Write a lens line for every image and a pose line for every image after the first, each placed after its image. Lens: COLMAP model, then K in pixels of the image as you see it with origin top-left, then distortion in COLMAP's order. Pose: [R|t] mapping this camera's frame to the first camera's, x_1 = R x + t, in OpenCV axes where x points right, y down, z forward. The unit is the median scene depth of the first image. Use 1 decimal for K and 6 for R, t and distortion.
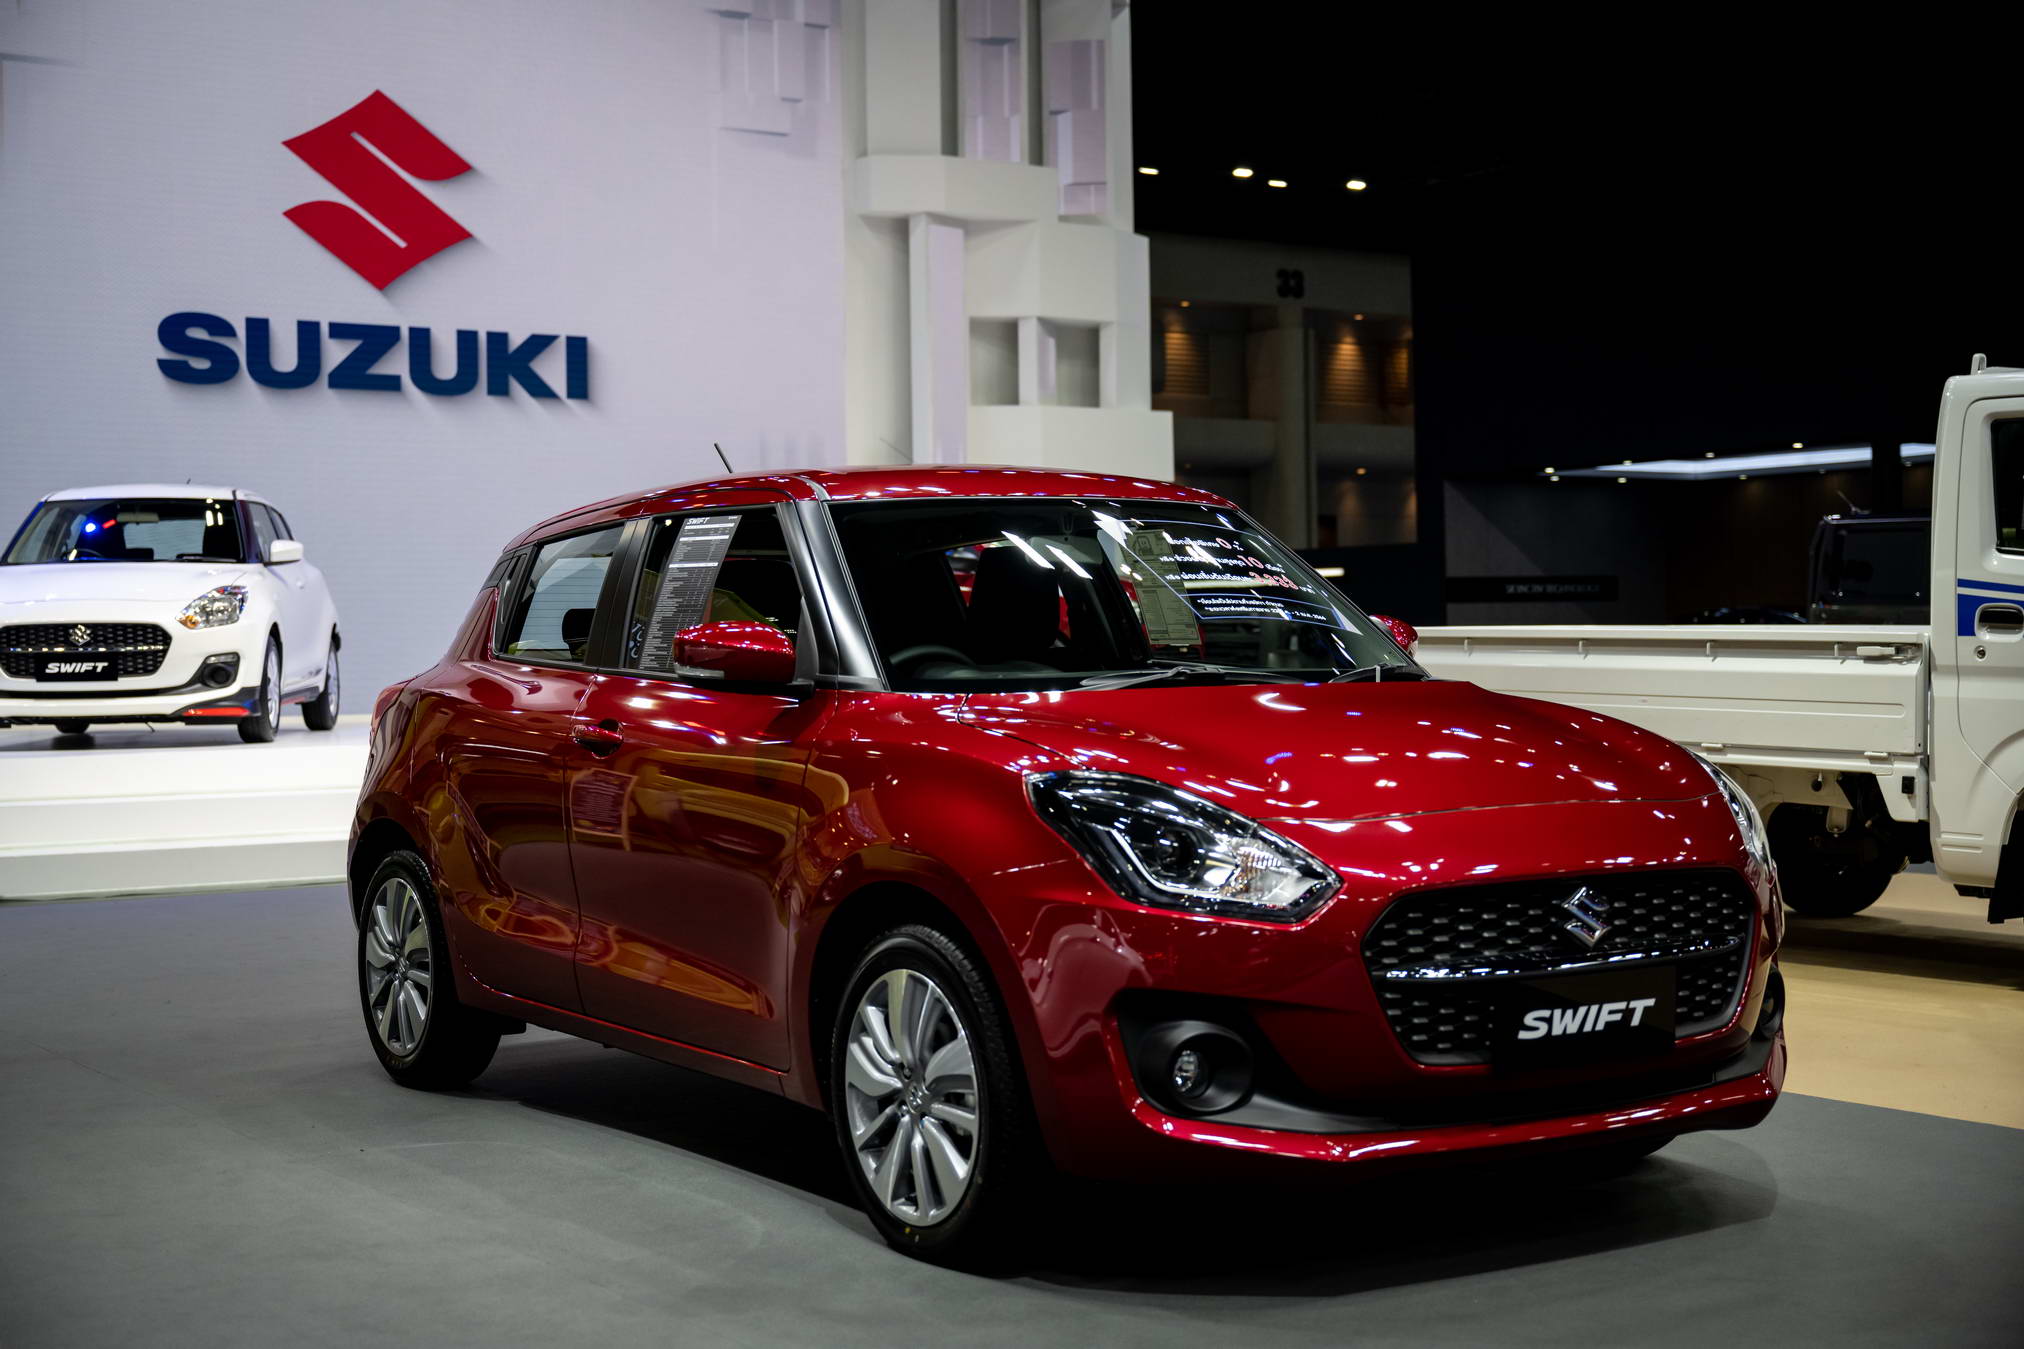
lens RADIAL K [[2720.6, 0, 1012.0], [0, 2720.6, 674.5], [0, 0, 1]] dist [-0.002037, 0.013892]
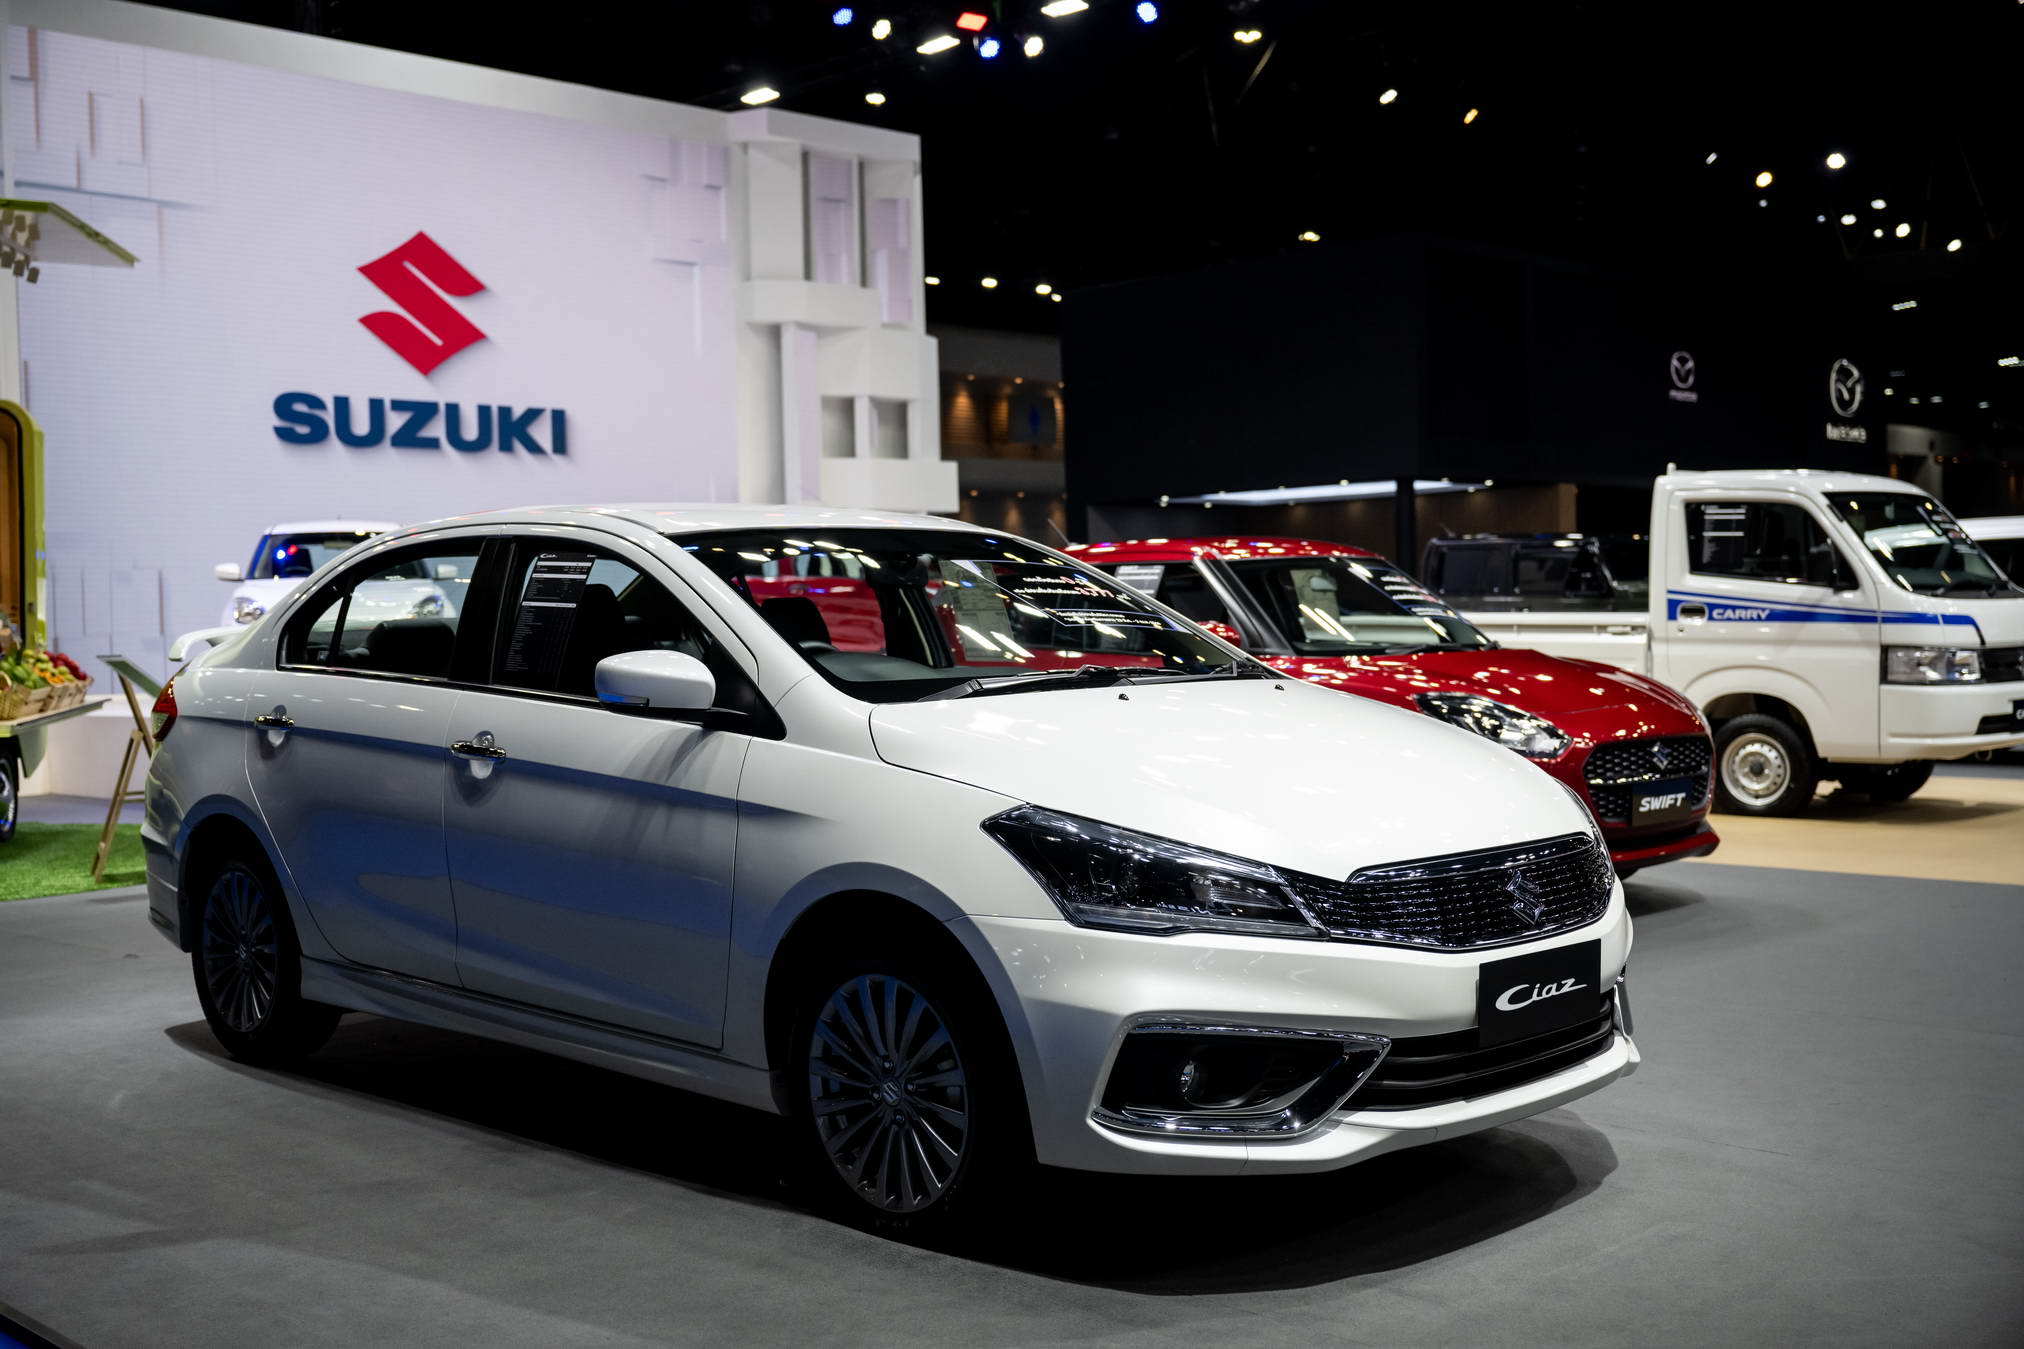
lens RADIAL K [[2166.8, 0, 1012.0], [0, 2166.8, 674.5], [0, 0, 1]] dist [0.001760, -0.002545]
pose [[0.983661, -0.013588, 0.179519, -0.136774], [0.011324, 0.999843, 0.013635, -0.001186], [-0.179676, -0.011379, 0.983660, -0.136968]]
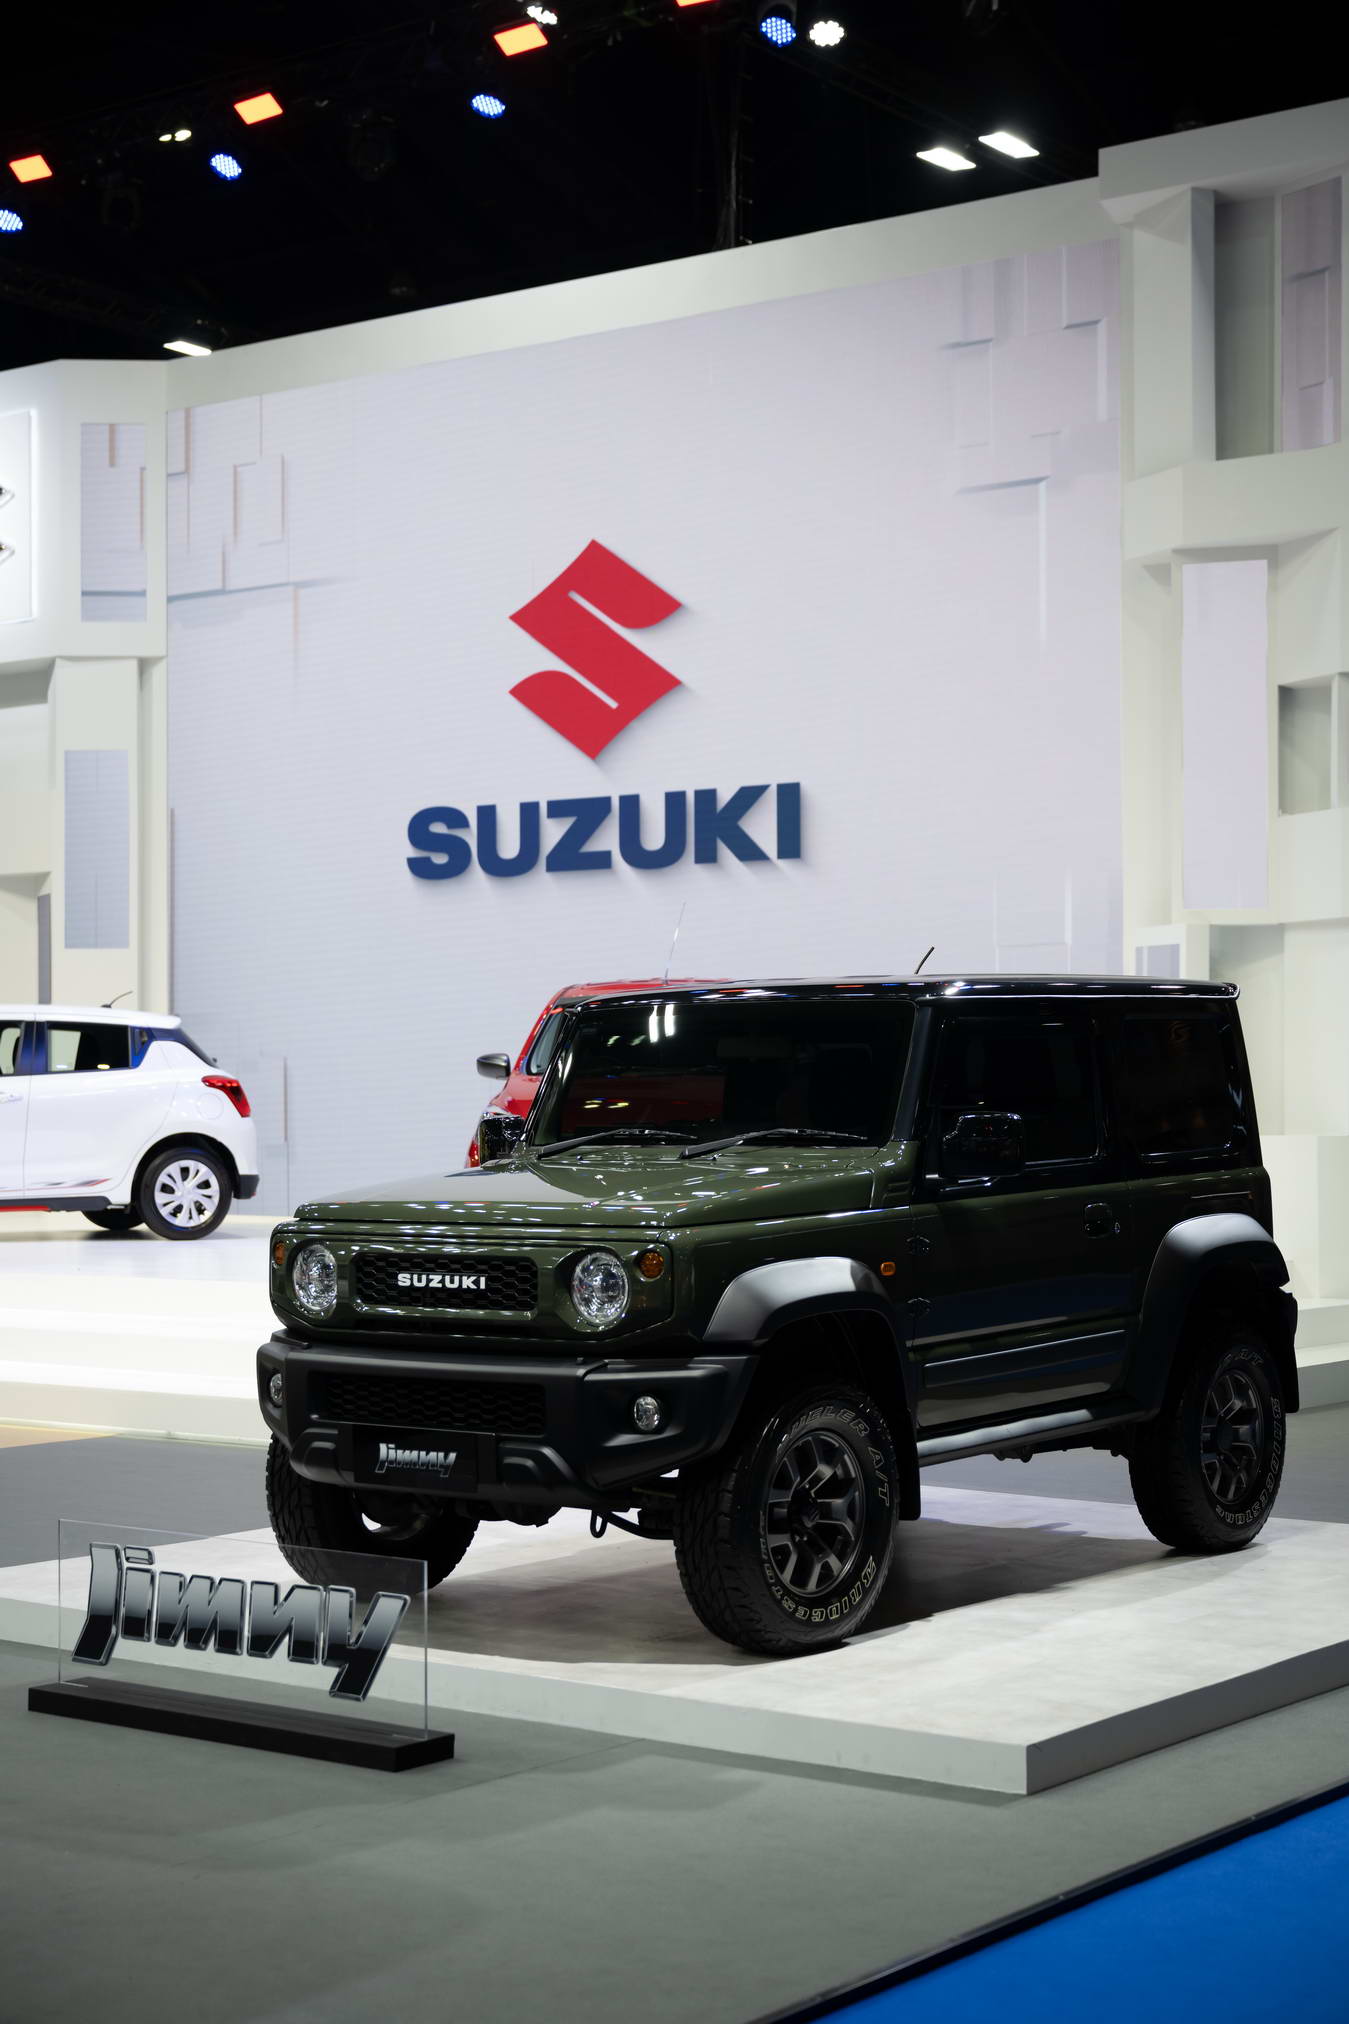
lens RADIAL K [[3111.2, 0, 684.5], [0, 3111.2, 1059.5], [0, 0, 1]] dist [0.004090, 0.005627]
pose [[0.323373, 0.003836, -0.946264, 0.754972], [-0.013467, 0.999909, -0.000549, -0.040007], [0.946176, 0.012921, 0.323395, 0.684291]]
